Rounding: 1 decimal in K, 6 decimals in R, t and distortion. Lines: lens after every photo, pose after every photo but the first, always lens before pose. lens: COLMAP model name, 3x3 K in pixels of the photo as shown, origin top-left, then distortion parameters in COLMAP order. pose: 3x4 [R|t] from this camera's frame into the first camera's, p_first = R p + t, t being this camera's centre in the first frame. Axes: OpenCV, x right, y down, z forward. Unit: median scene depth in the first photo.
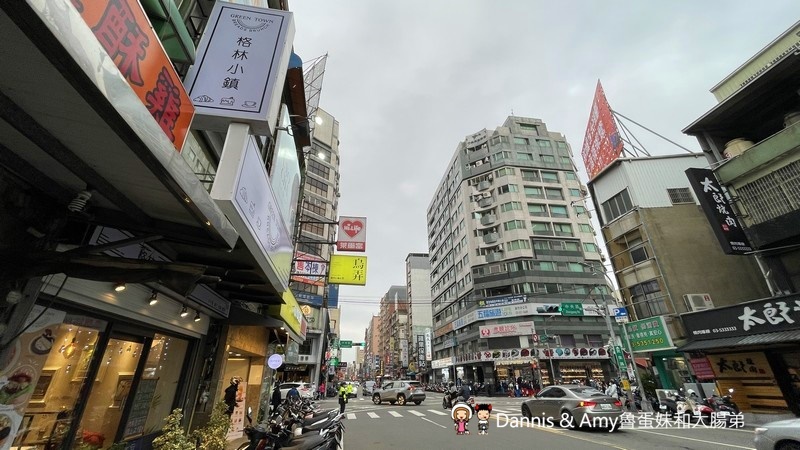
lens RADIAL K [[320.7, 0, 398.5], [0, 320.7, 225.9], [0, 0, 1]] dist [0.004318, 0.000333]
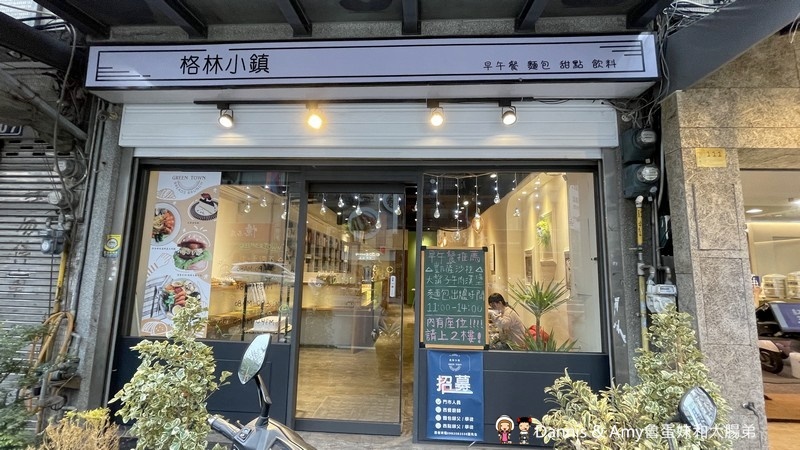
lens RADIAL K [[320.7, 0, 400.5], [0, 320.7, 223.2], [0, 0, 1]] dist [0.004318, 0.000333]
pose [[-0.207416, -0.108520, -0.972215, -0.381705], [0.407974, 0.893681, -0.186793, 0.788087], [0.889121, -0.435382, -0.141090, 1.598683]]
